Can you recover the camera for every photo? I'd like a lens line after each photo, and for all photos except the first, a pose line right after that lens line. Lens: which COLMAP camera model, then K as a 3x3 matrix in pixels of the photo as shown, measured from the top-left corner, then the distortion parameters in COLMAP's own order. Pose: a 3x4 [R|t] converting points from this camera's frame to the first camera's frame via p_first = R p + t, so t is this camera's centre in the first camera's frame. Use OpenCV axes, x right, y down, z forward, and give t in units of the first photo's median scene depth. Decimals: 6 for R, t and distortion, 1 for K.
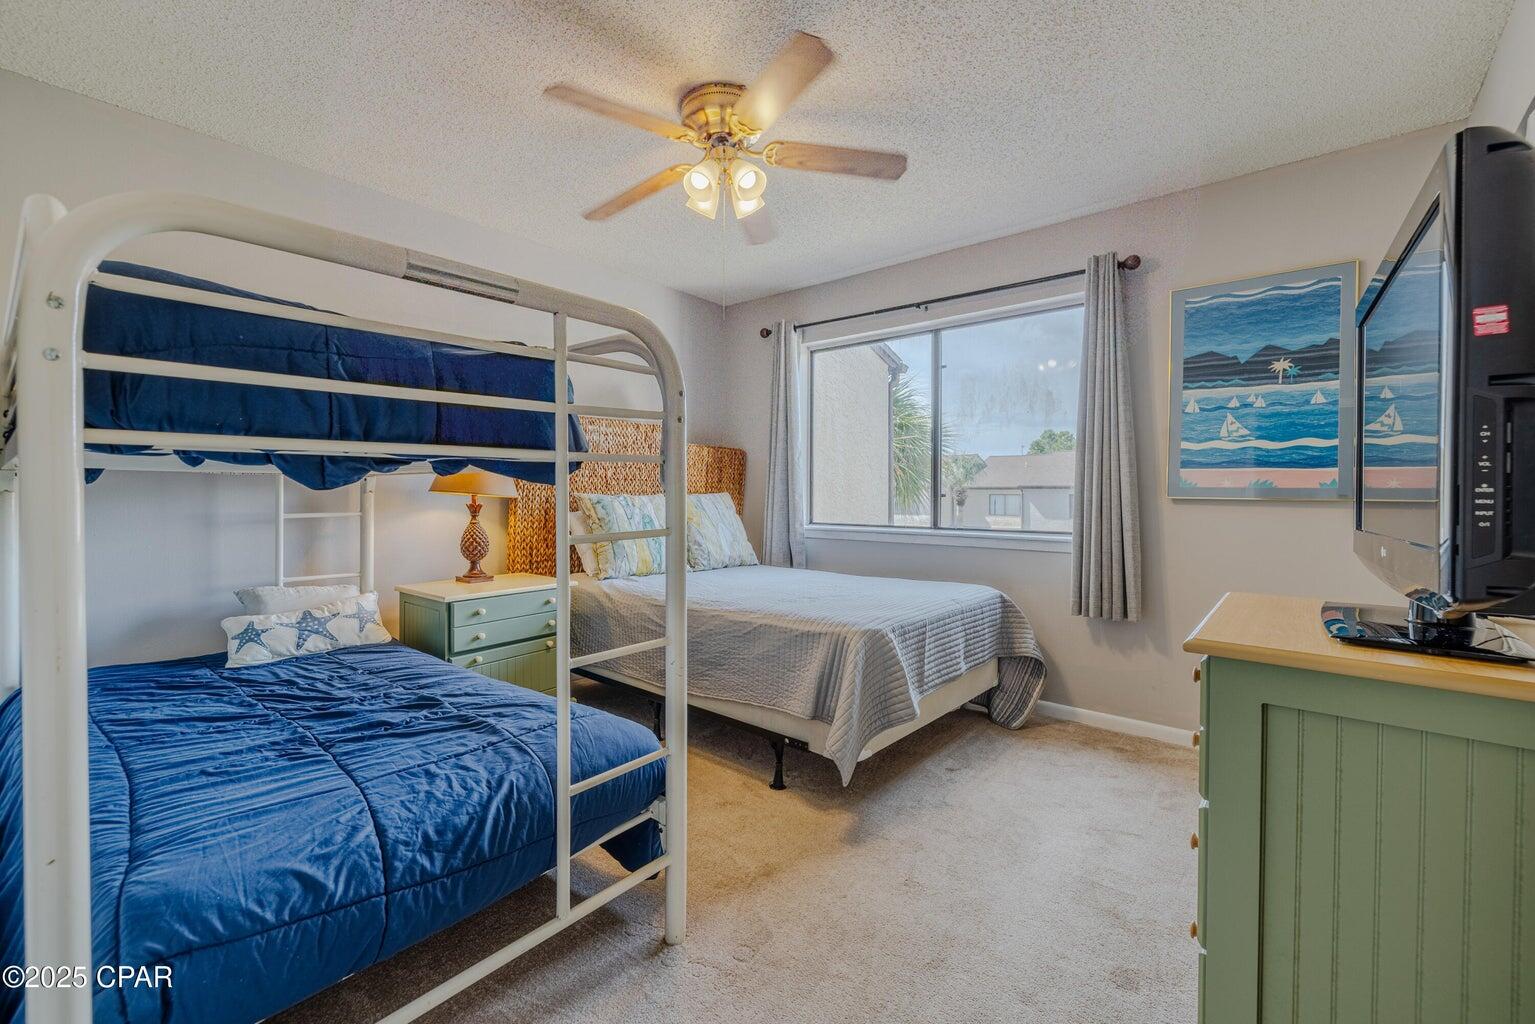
lens RADIAL K [[654.9, 0, 761.1], [0, 654.9, 503.5], [0, 0, 1]] dist [0.001921, 0.000207]
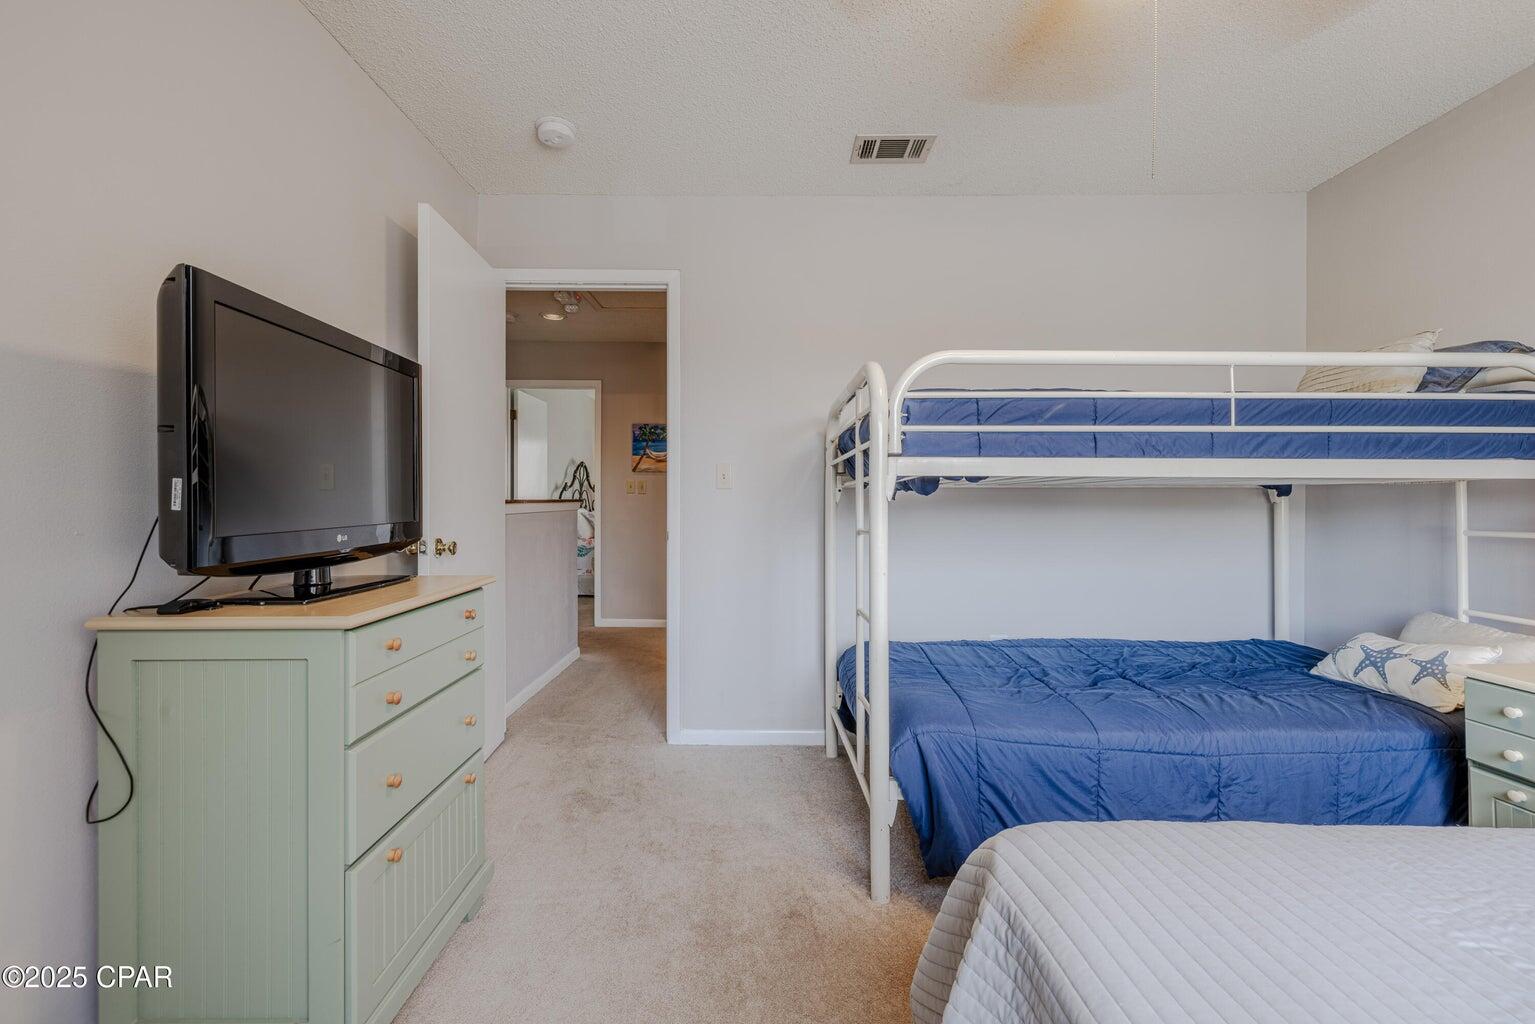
lens RADIAL K [[654.9, 0, 761.1], [0, 654.9, 503.5], [0, 0, 1]] dist [0.001921, 0.000207]
pose [[-0.756026, -0.003942, -0.654529, 0.389220], [-0.018603, 0.999707, 0.015468, -0.010758], [0.654277, 0.023870, -0.755879, 0.888122]]
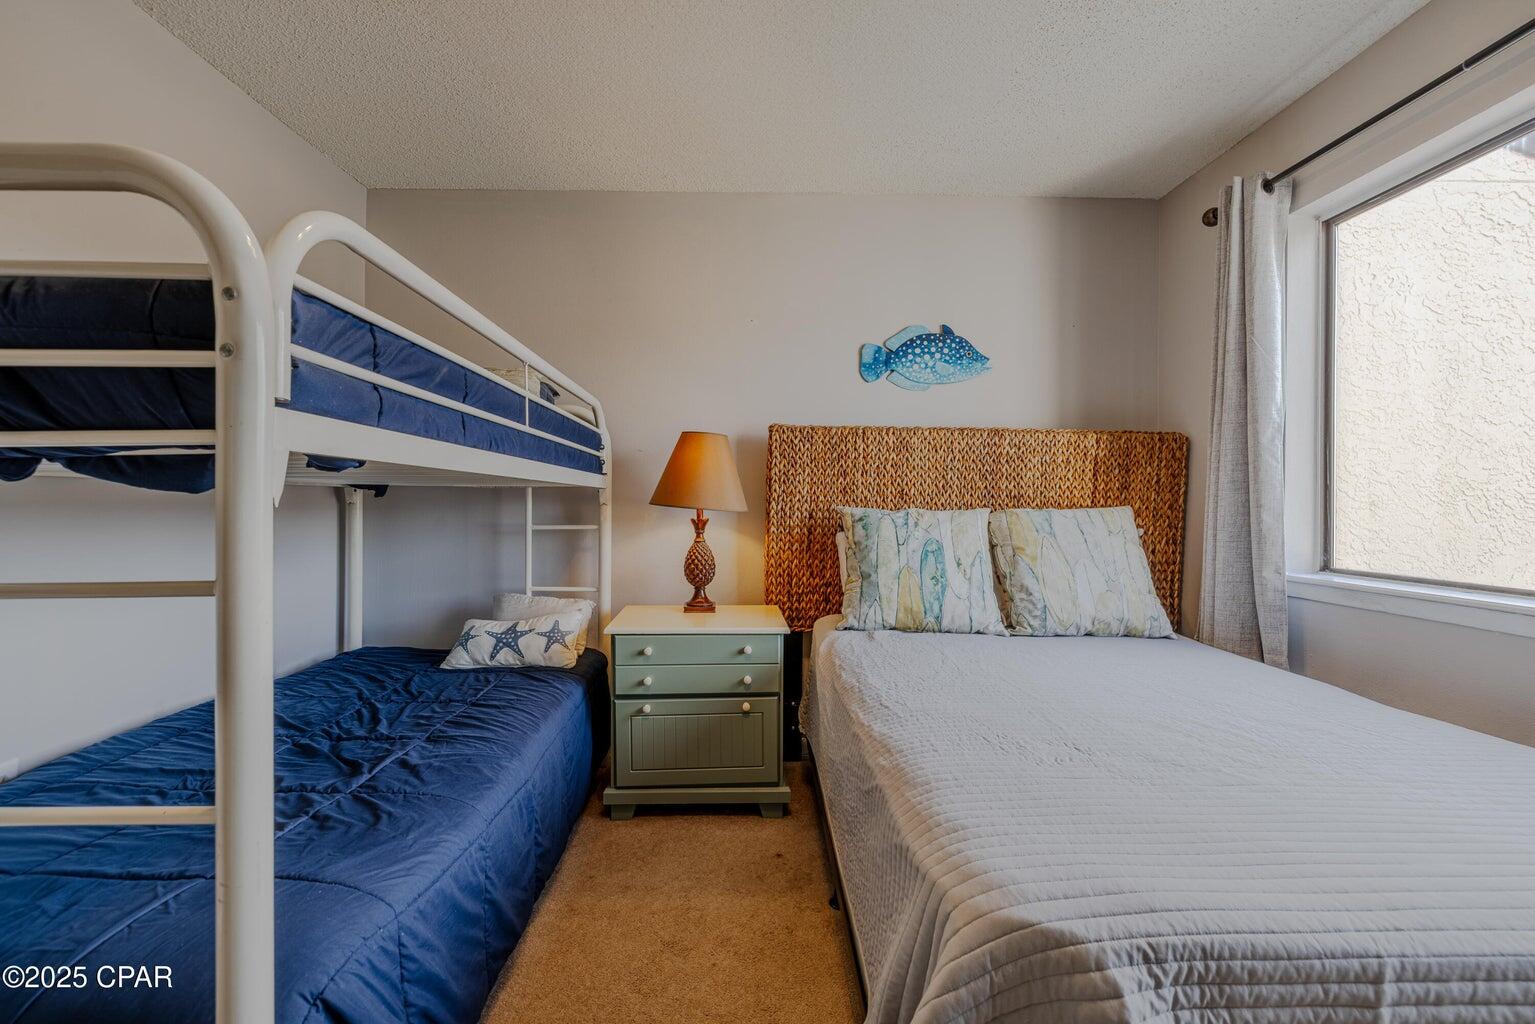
lens RADIAL K [[645.1, 0, 760.2], [0, 645.1, 510.9], [0, 0, 1]] dist [-0.000892, -0.000487]
pose [[0.653563, 0.008542, -0.756824, 0.239575], [-0.017393, 0.999842, -0.003734, -0.007473], [0.756672, 0.015604, 0.653608, 0.515146]]
